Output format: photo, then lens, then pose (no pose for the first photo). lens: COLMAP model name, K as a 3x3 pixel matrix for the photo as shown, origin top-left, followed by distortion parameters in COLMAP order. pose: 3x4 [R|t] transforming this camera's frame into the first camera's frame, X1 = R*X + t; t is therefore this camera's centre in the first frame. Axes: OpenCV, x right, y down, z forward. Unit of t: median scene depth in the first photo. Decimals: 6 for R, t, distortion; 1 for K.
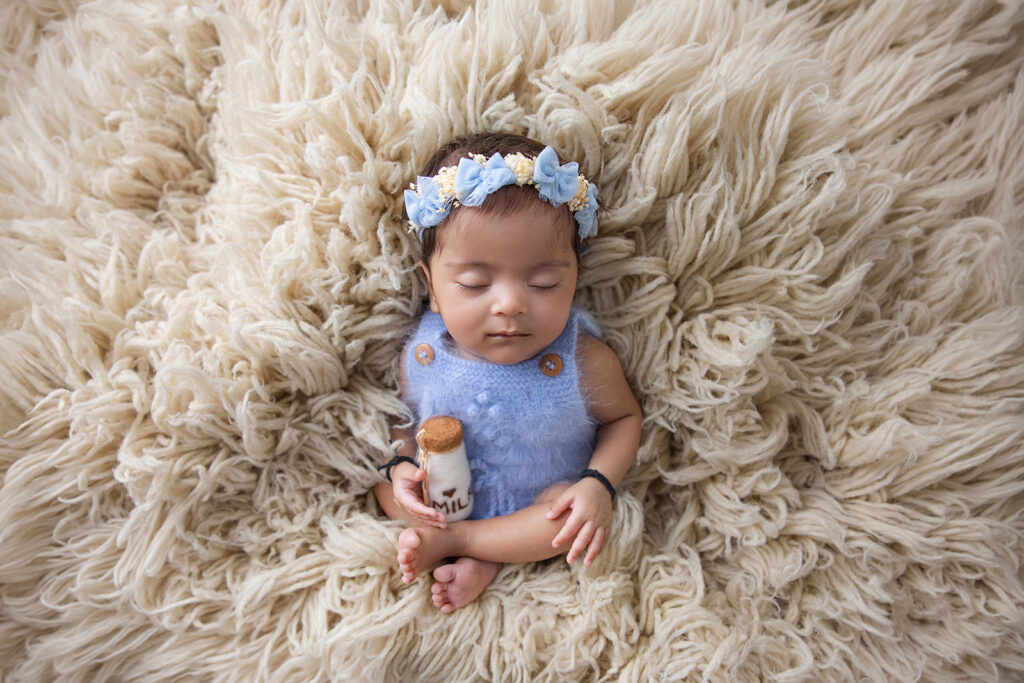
lens RADIAL K [[1164.4, 0, 512.0], [0, 1164.4, 341.5], [0, 0, 1]] dist [-0.345009, -0.001401]
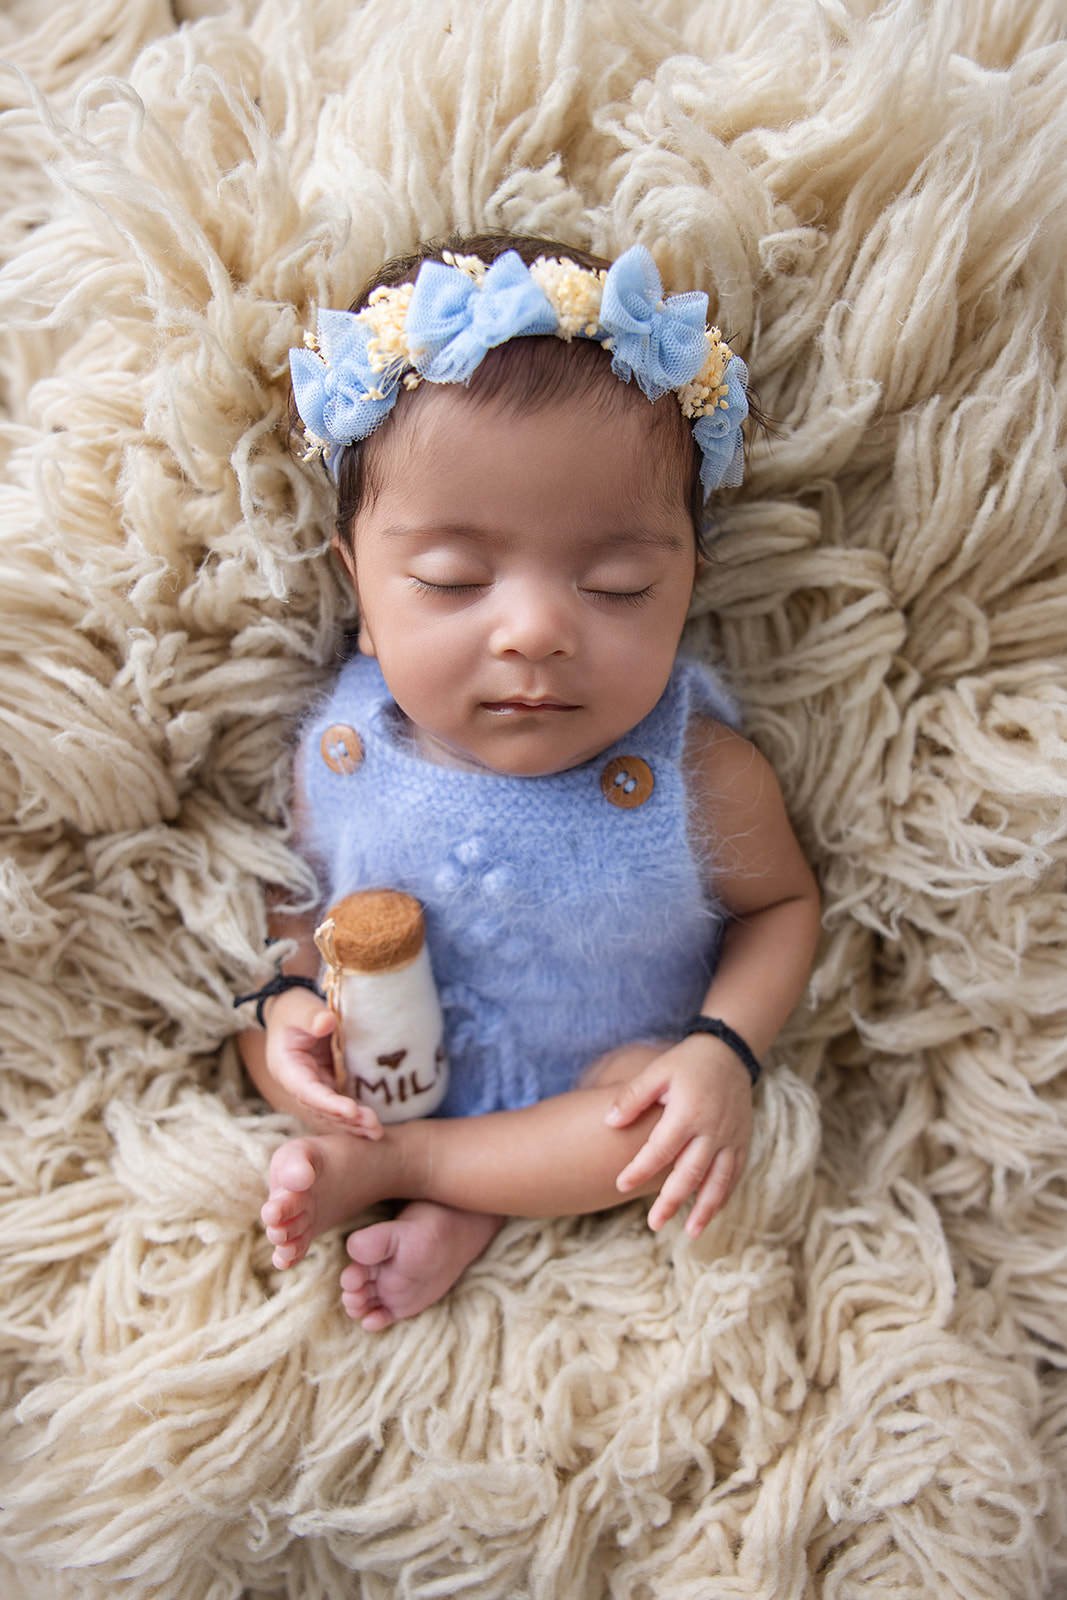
lens RADIAL K [[1819.4, 0, 537.6], [0, 1819.4, 737.0], [0, 0, 1]] dist [-0.345009, -0.001401]
pose [[0.999508, 0.029494, -0.010656, 0.006473], [-0.029618, 0.999493, -0.011661, 0.012151], [0.010306, 0.011971, 0.999875, 0.311299]]
